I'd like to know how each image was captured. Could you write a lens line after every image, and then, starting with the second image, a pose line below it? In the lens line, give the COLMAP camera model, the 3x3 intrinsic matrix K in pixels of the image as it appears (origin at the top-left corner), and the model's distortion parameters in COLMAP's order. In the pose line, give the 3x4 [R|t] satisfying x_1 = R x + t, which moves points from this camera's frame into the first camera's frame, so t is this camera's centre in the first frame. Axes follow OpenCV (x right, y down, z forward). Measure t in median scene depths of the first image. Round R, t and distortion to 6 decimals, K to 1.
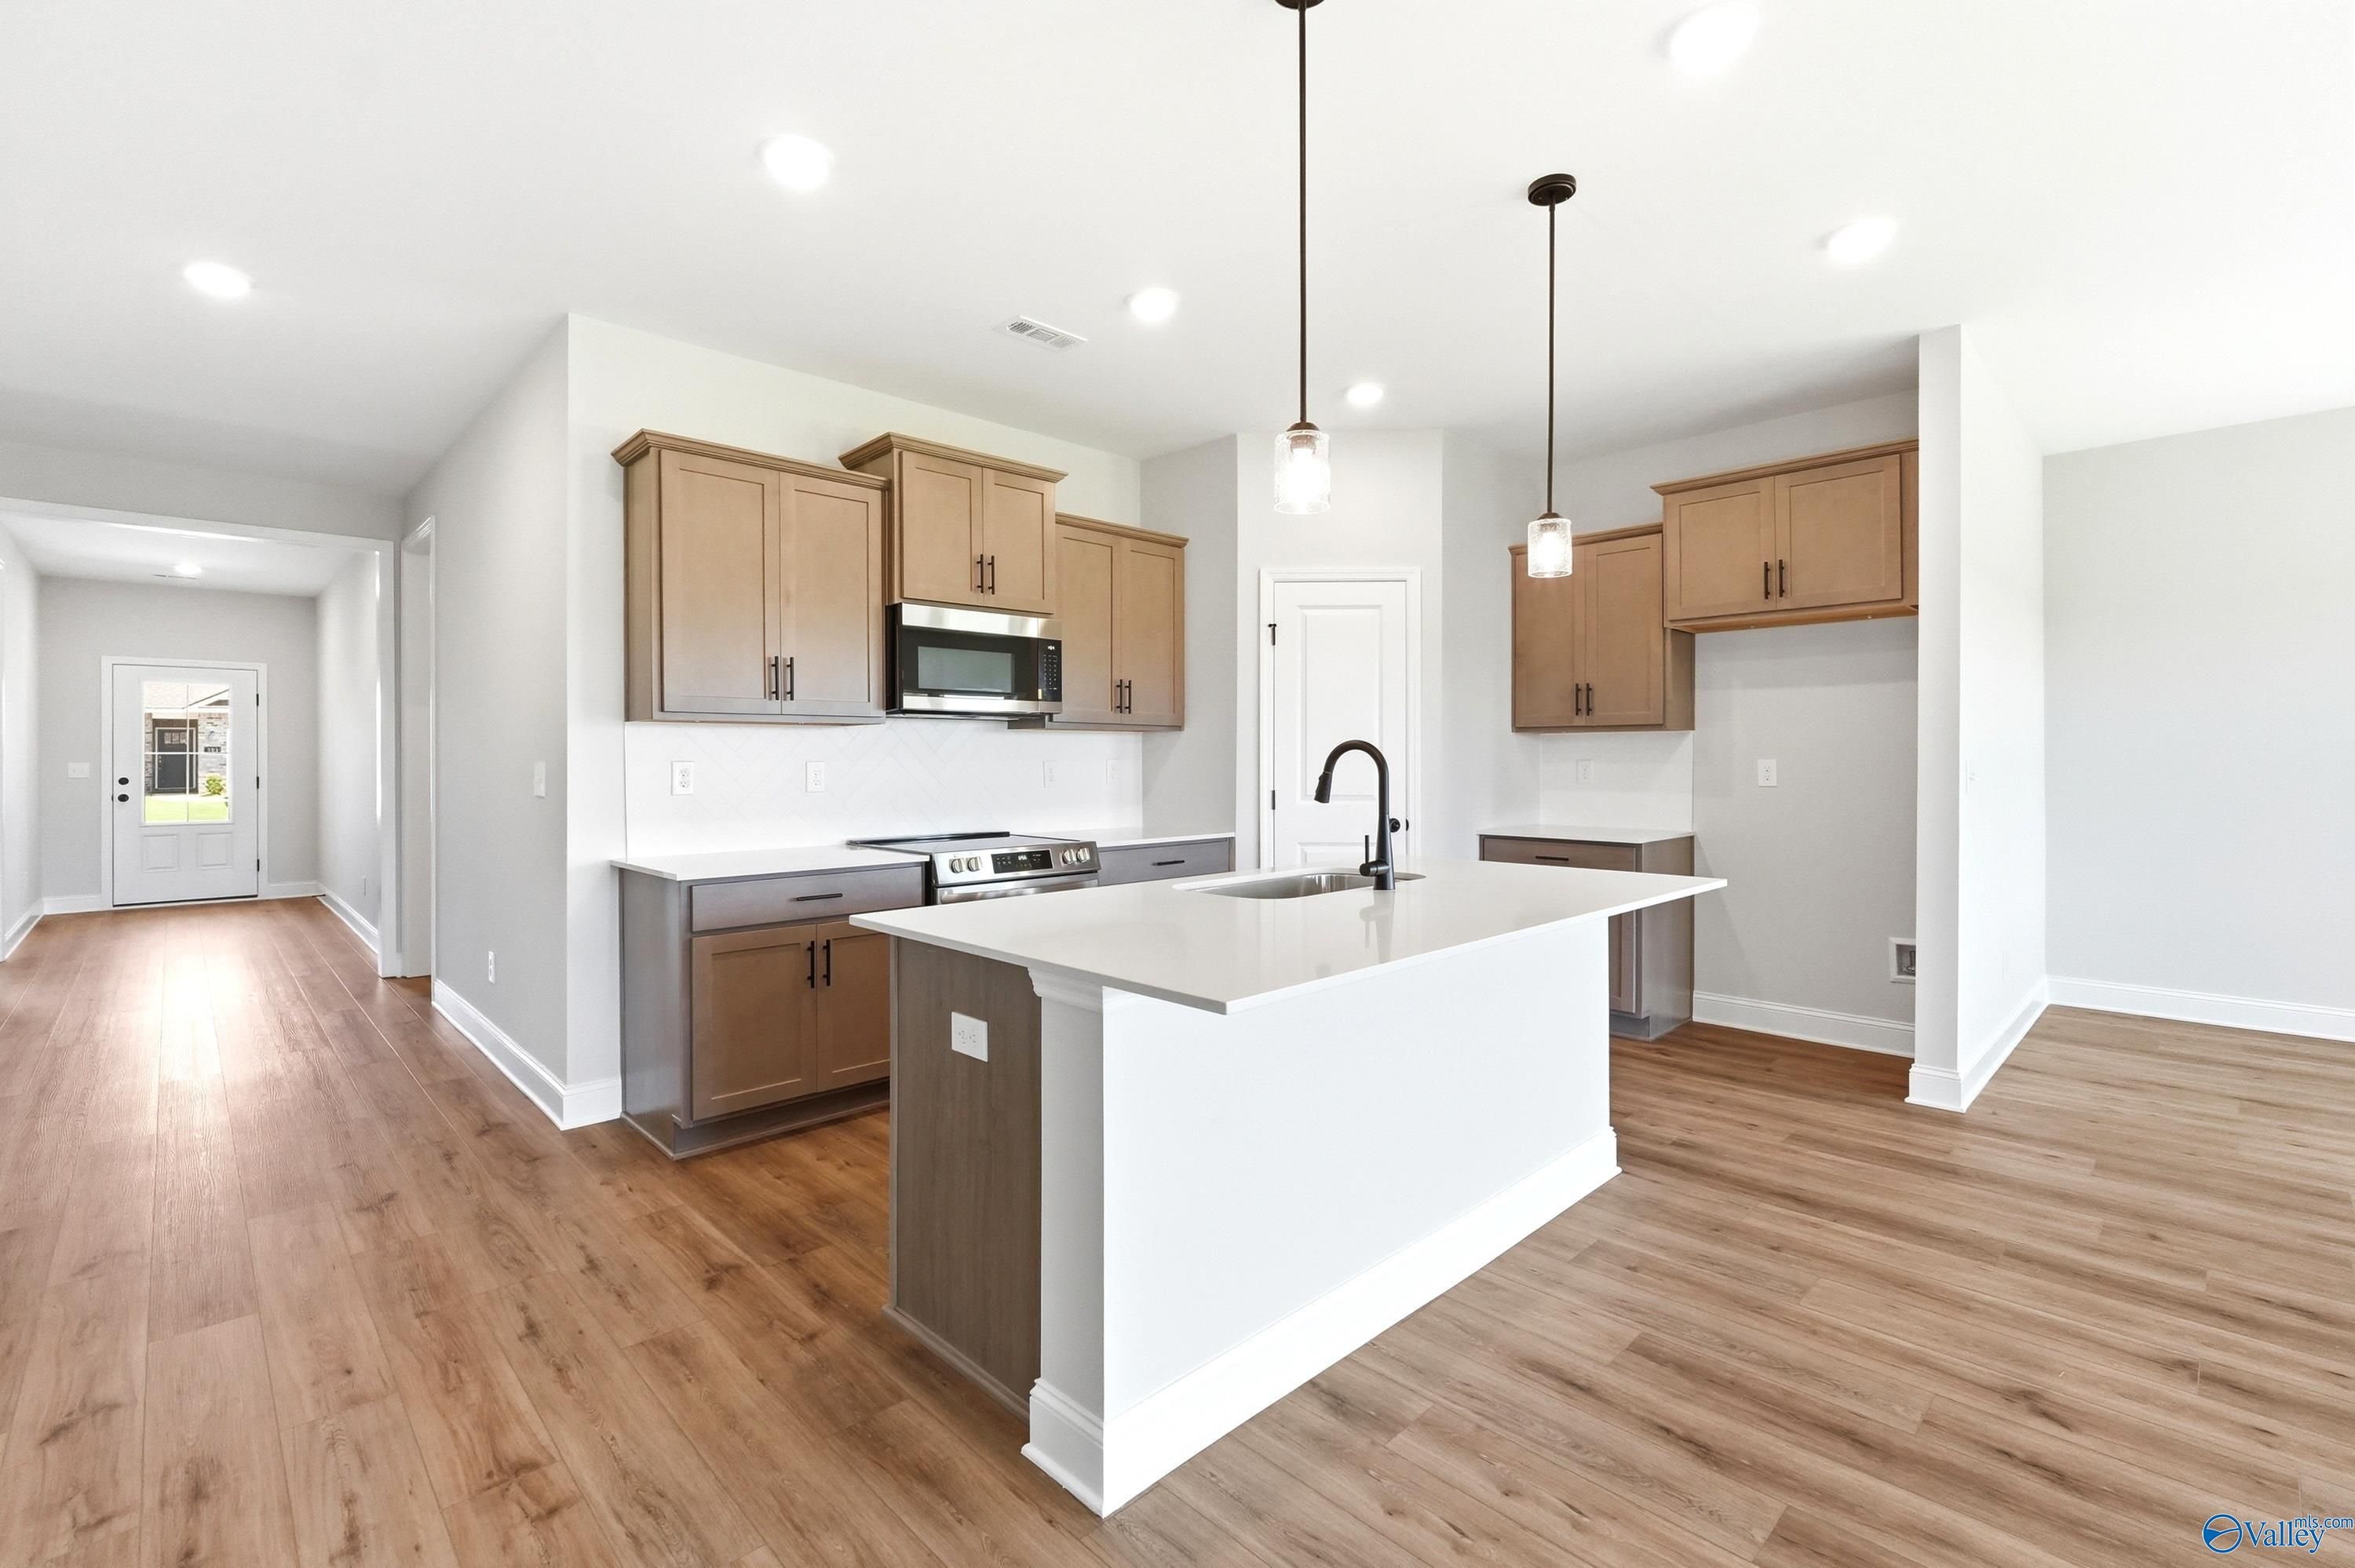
lens RADIAL K [[1038.1, 0, 1170.9], [0, 1038.1, 759.6], [0, 0, 1]] dist [-0.001161, -0.000083]
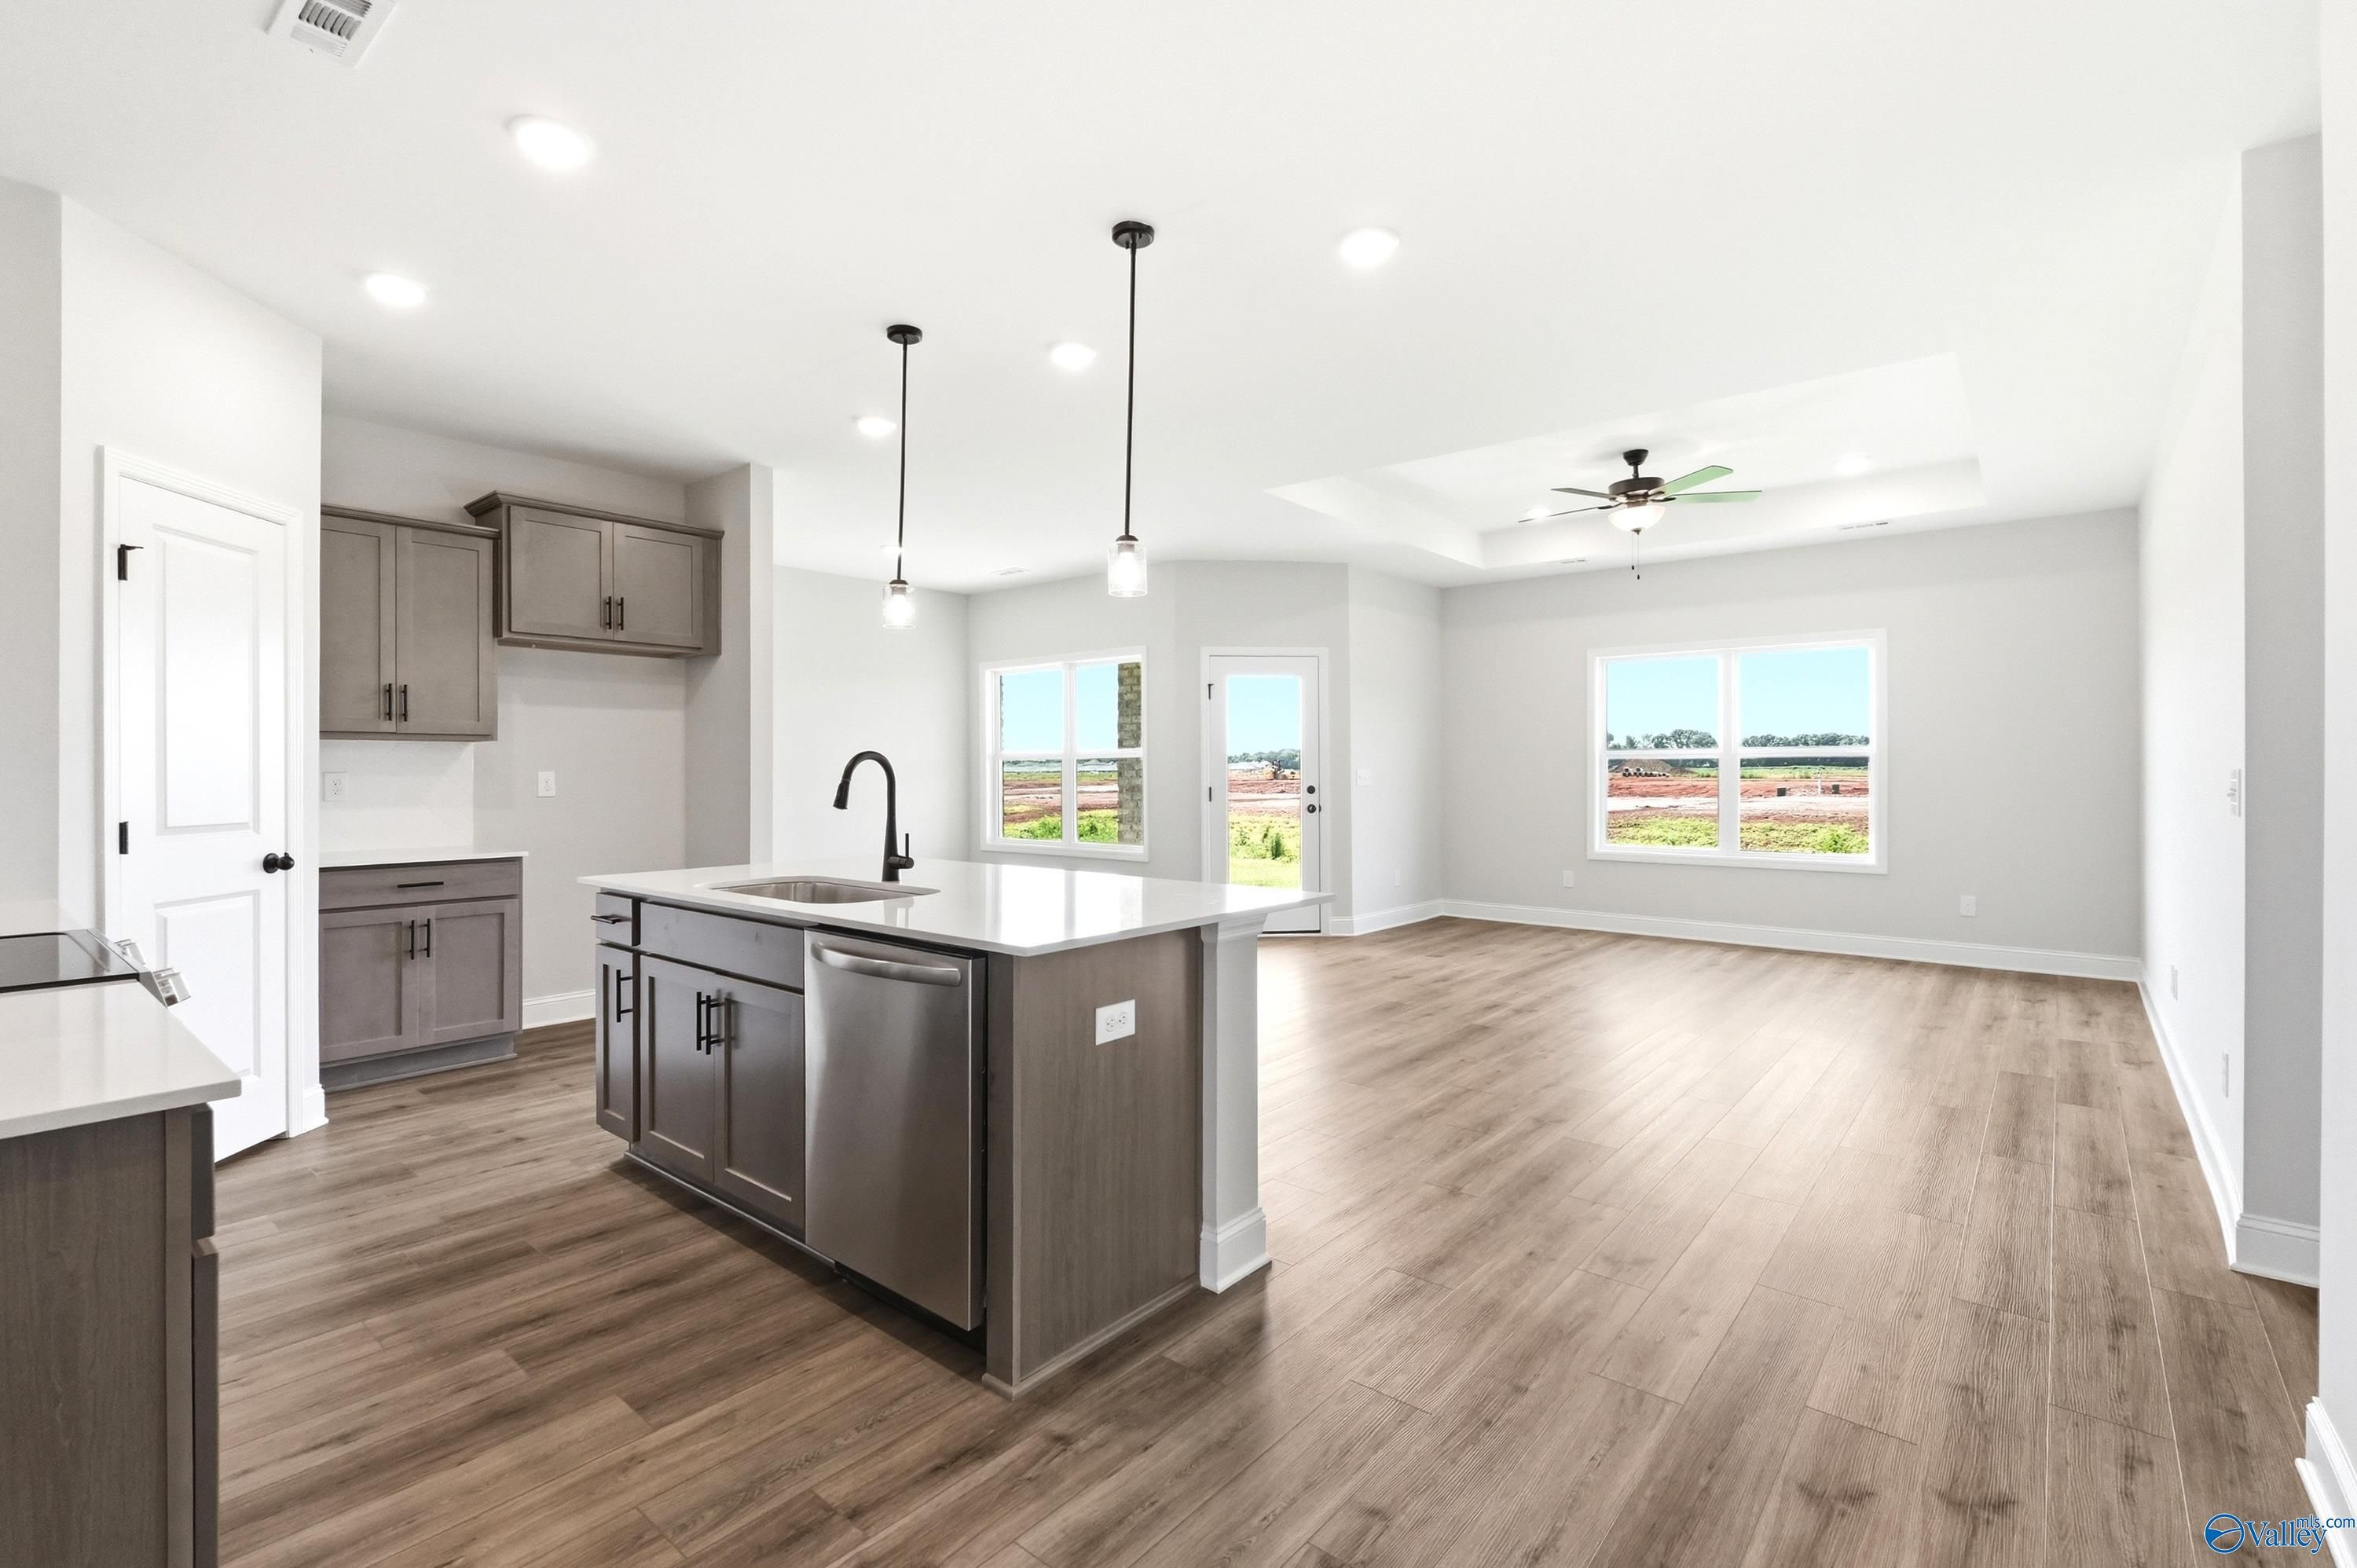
lens RADIAL K [[1044.9, 0, 1167.4], [0, 1044.9, 768.4], [0, 0, 1]] dist [-0.001700, -0.000183]
pose [[-0.097736, 0.003581, 0.995206, -0.678710], [0.002397, 0.999991, -0.003363, 0.002238], [-0.995210, 0.002057, -0.097744, 0.554130]]
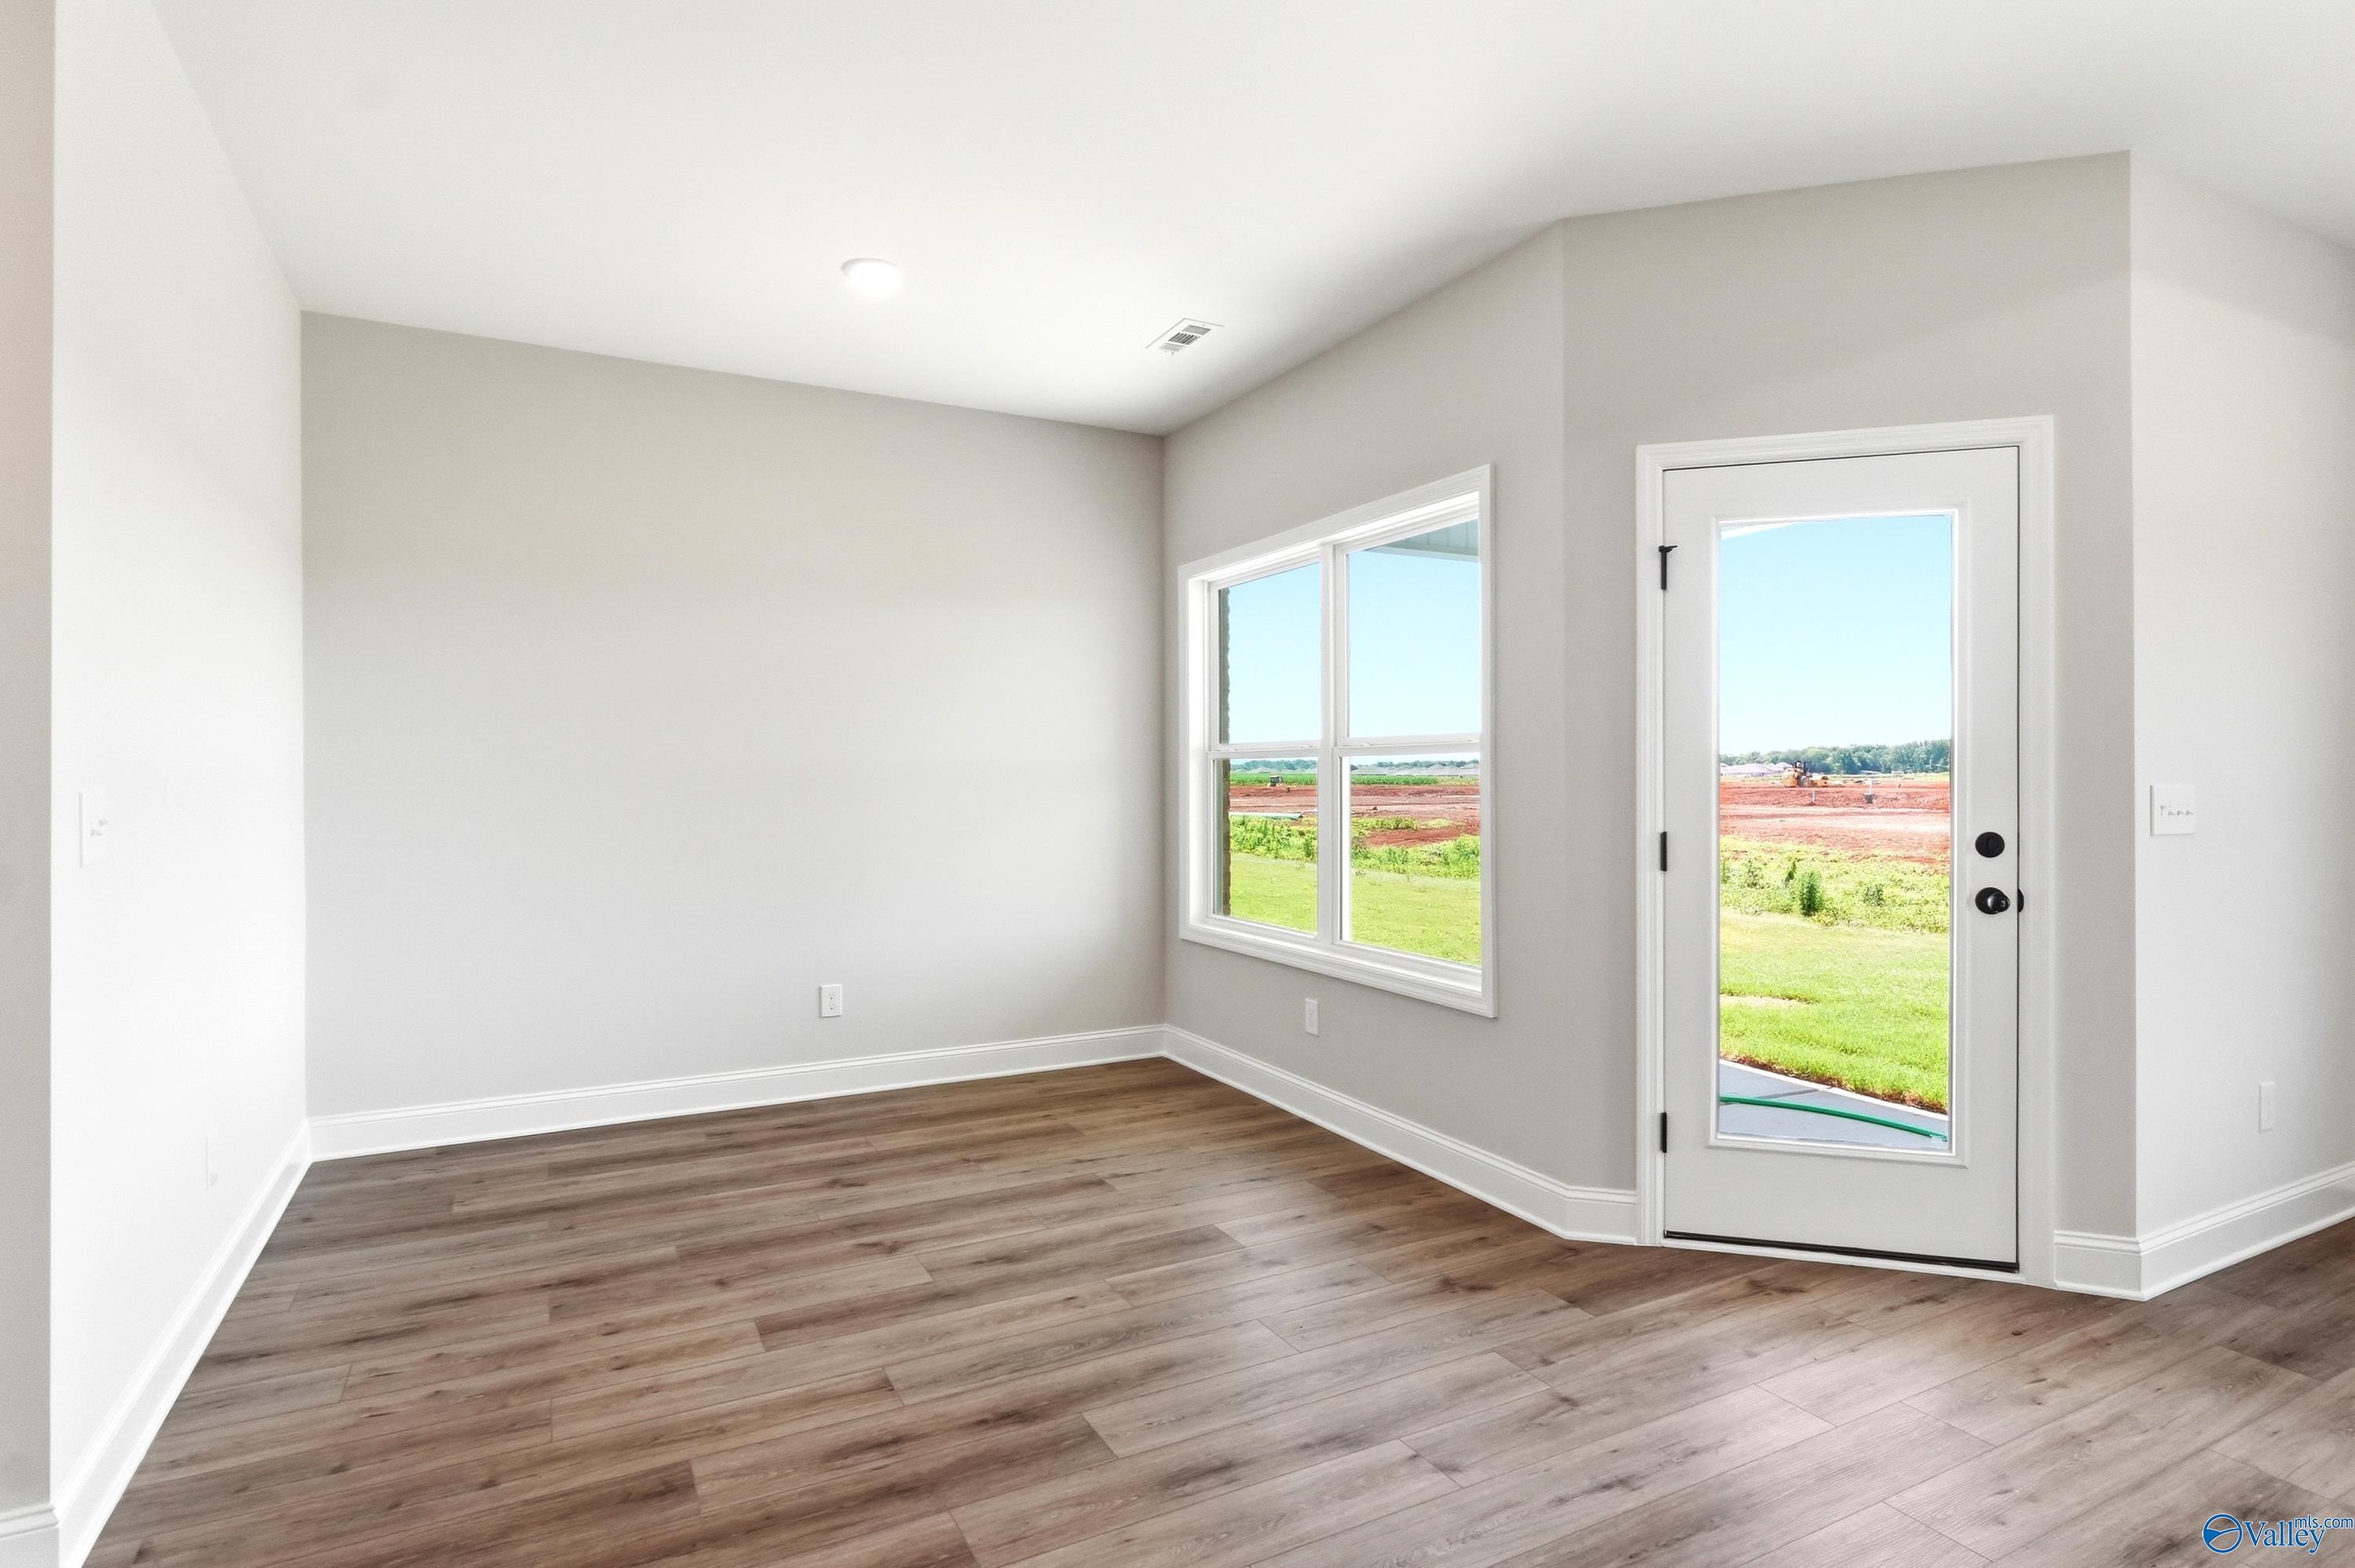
lens RADIAL K [[1200.1, 0, 1170.9], [0, 1200.1, 776.1], [0, 0, 1]] dist [-0.000324, -0.000167]
pose [[0.276568, -0.000102, 0.960994, 0.375795], [-0.001391, 0.999999, 0.000506, -0.006128], [-0.960993, -0.001477, 0.276568, 0.380435]]
